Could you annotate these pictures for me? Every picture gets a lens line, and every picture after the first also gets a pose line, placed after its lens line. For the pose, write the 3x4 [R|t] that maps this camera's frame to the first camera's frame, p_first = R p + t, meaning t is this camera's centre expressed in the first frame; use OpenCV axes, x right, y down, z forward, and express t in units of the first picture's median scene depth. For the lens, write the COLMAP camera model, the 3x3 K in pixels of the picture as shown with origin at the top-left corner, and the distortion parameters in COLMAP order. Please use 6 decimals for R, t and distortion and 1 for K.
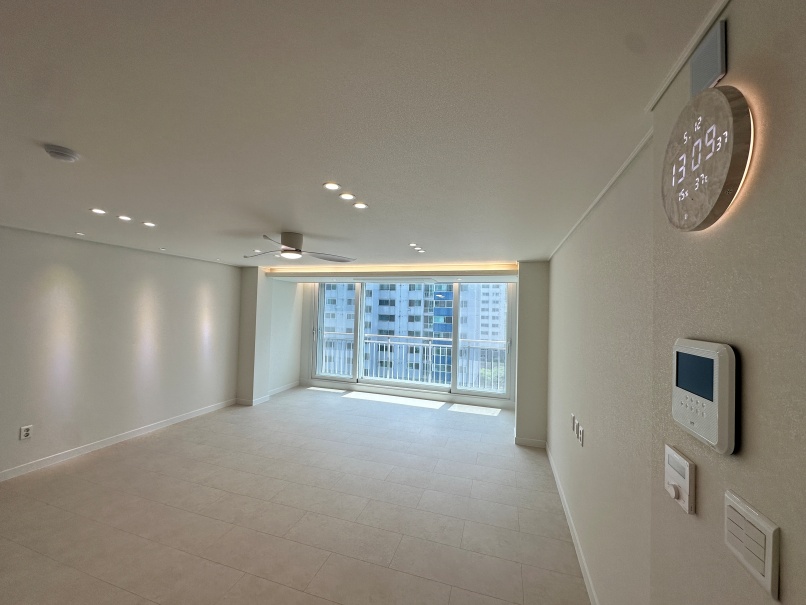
lens RADIAL K [[321.0, 0, 404.5], [0, 321.0, 305.2], [0, 0, 1]] dist [-0.001344, -0.000125]
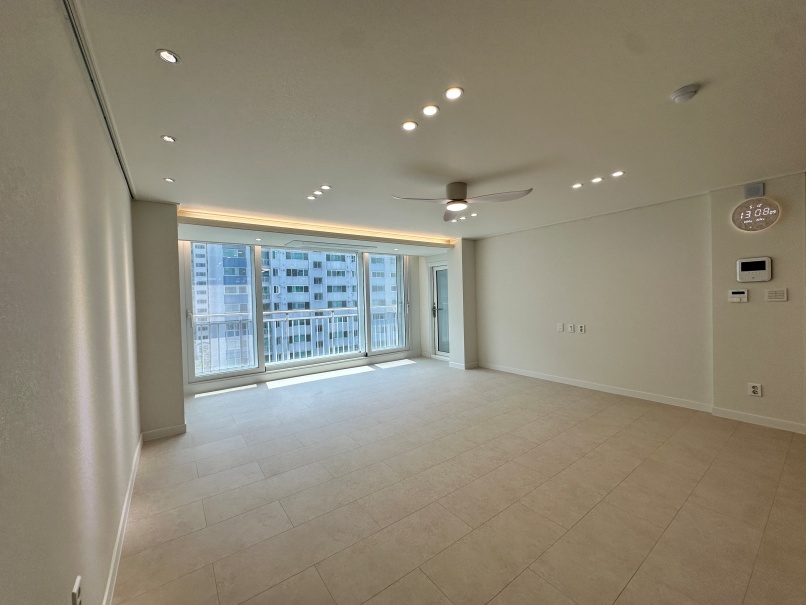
lens RADIAL K [[321.0, 0, 405.2], [0, 321.0, 300.1], [0, 0, 1]] dist [-0.001344, -0.000125]
pose [[0.585460, -0.056731, 0.808714, -0.693840], [0.027793, 0.998367, 0.049915, 0.039550], [-0.810225, -0.006747, 0.586081, 0.293680]]
